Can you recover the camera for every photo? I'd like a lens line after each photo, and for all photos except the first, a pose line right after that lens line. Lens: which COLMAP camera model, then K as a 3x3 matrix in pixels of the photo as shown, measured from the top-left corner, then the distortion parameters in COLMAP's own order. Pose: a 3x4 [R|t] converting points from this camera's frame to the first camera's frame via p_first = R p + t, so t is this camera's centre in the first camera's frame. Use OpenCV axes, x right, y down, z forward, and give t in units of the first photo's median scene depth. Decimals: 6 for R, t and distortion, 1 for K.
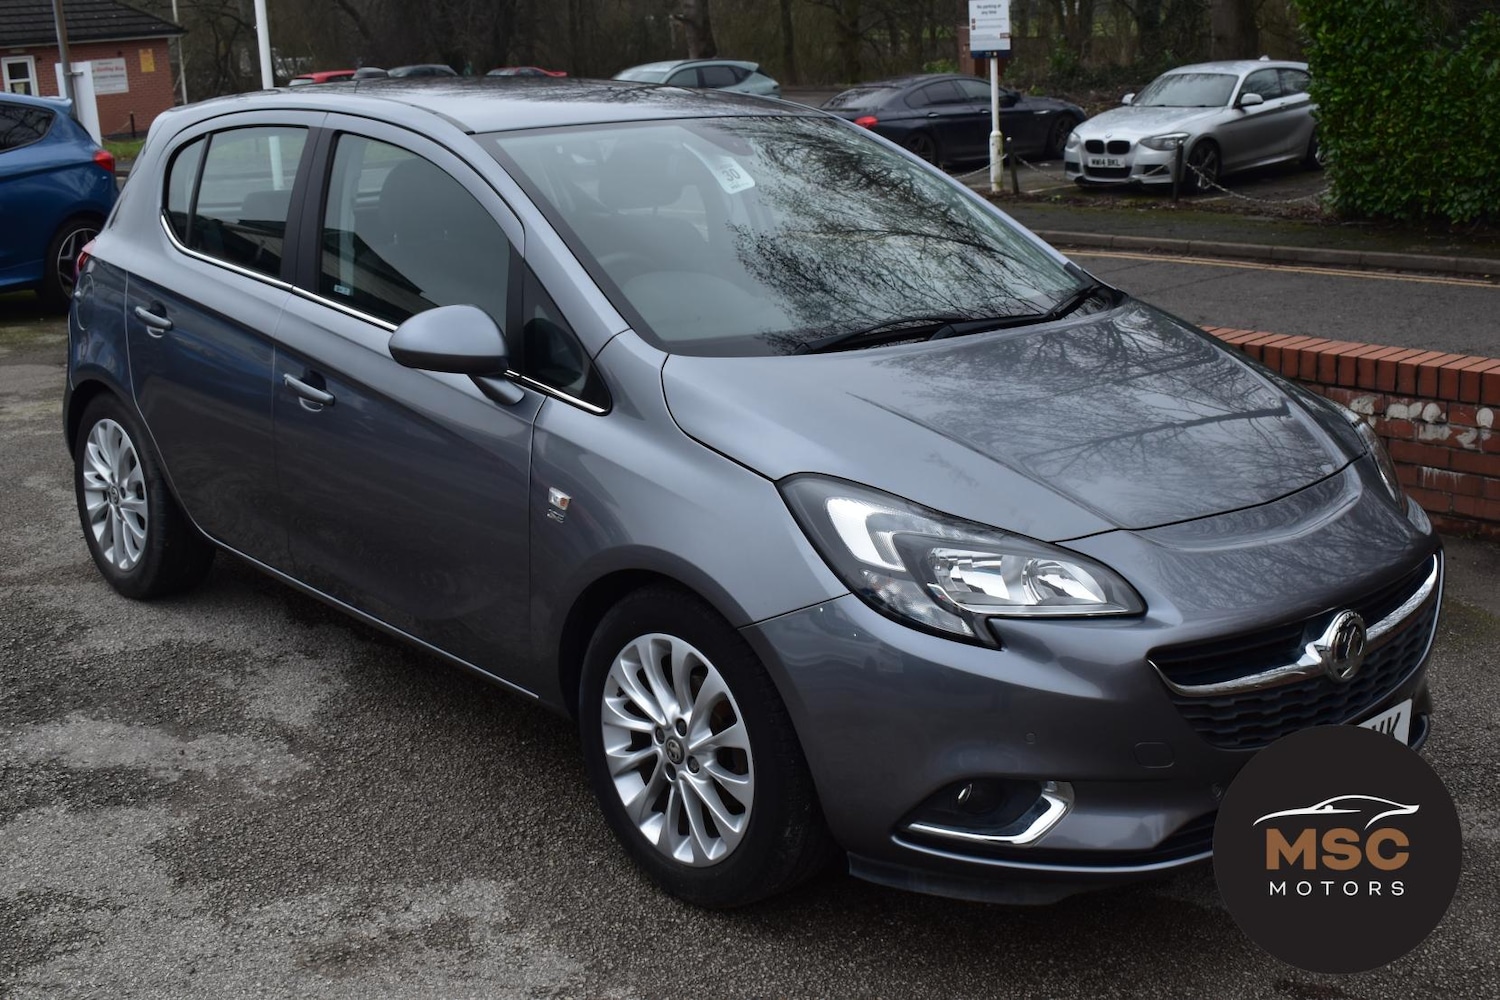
lens RADIAL K [[1814.0, 0, 750.4], [0, 1814.0, 487.6], [0, 0, 1]] dist [-0.047899, 0.000000]
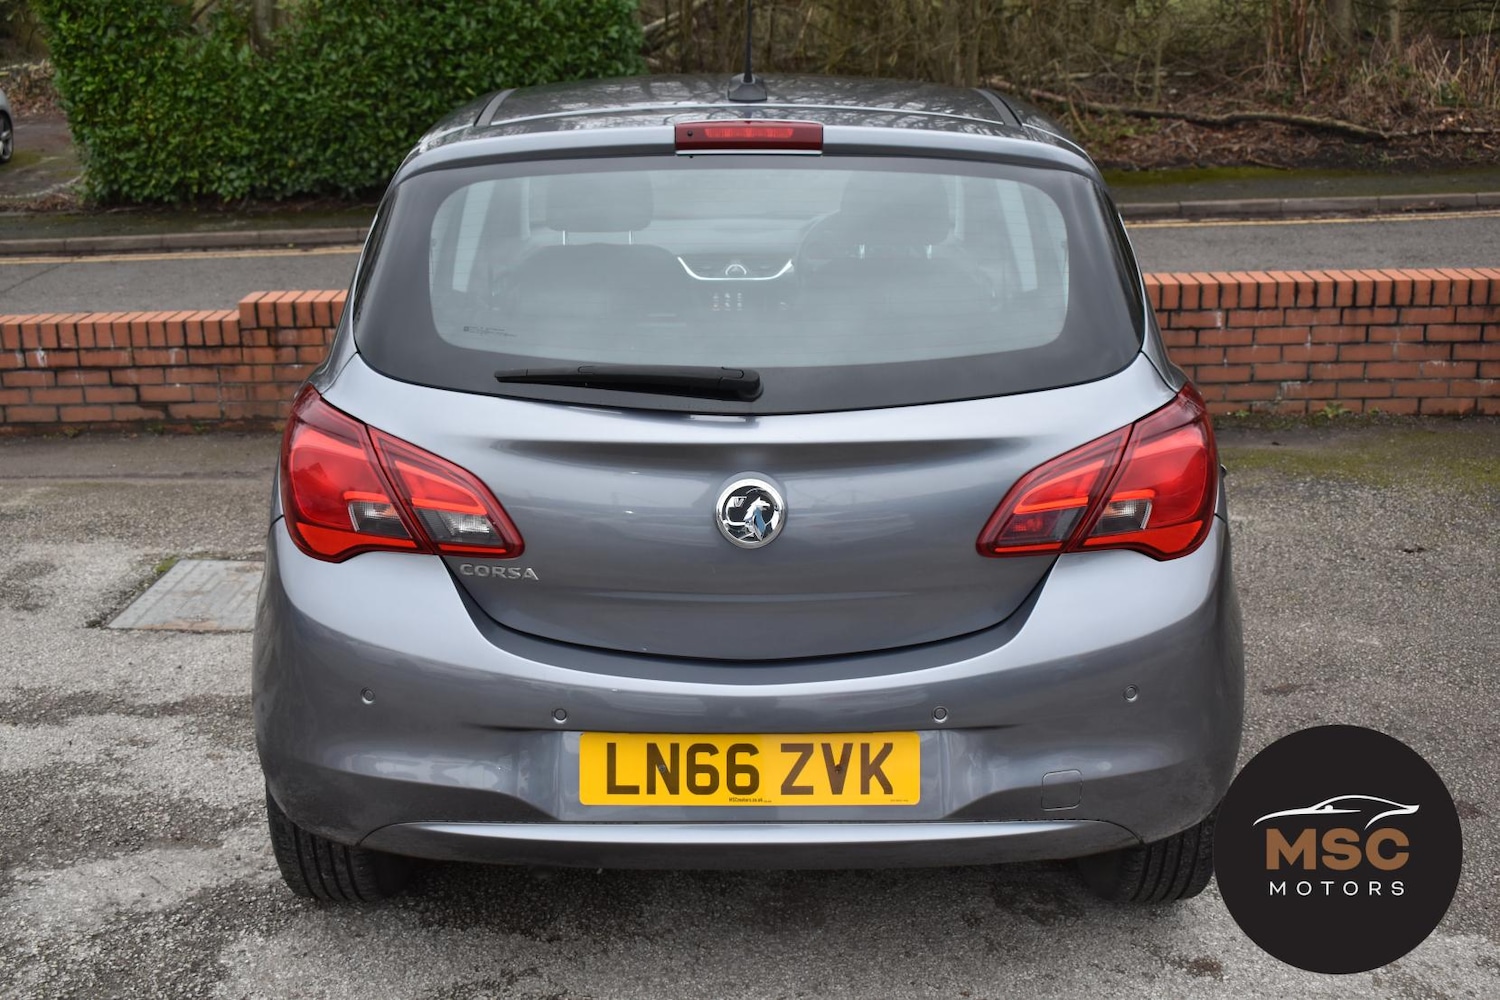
lens RADIAL K [[1814.0, 0, 739.6], [0, 1814.0, 478.3], [0, 0, 1]] dist [-0.047899, 0.000000]
pose [[0.687780, -0.179329, 0.703420, -0.178122], [0.178920, 0.980989, 0.075150, -0.012838], [-0.703524, 0.074169, 0.706790, 0.051461]]
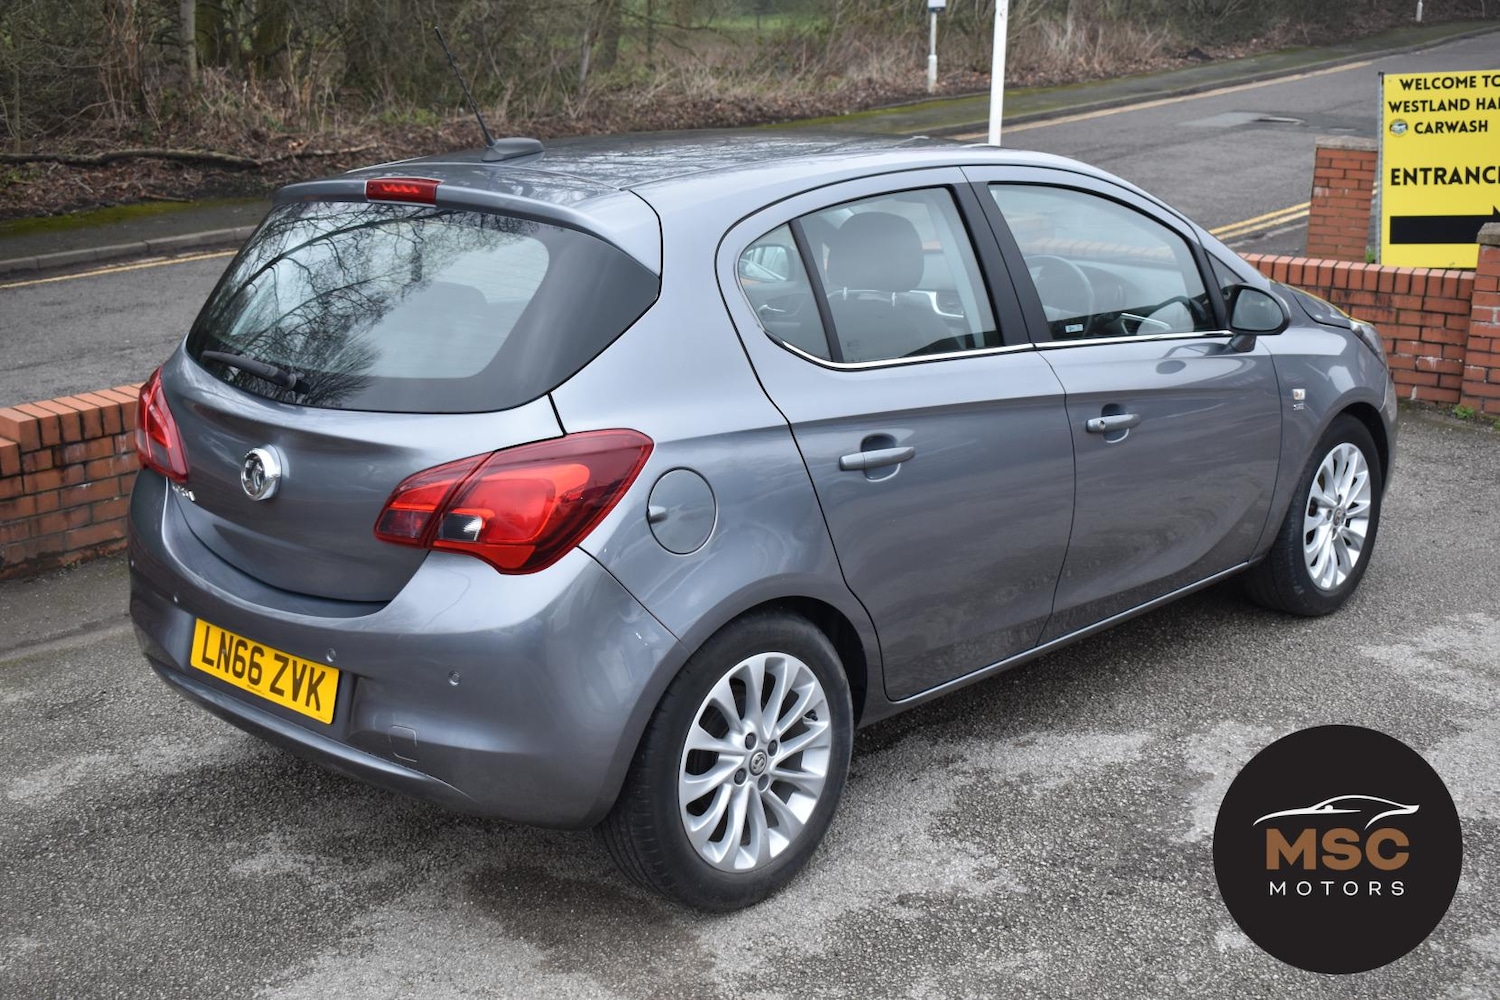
lens RADIAL K [[1814.0, 0, 714.0], [0, 1814.0, 495.8], [0, 0, 1]] dist [-0.047899, 0.000000]
pose [[-0.072156, -0.244173, 0.967043, -0.309117], [0.258673, 0.931814, 0.254579, -0.084495], [-0.963266, 0.268518, -0.004075, 0.308372]]
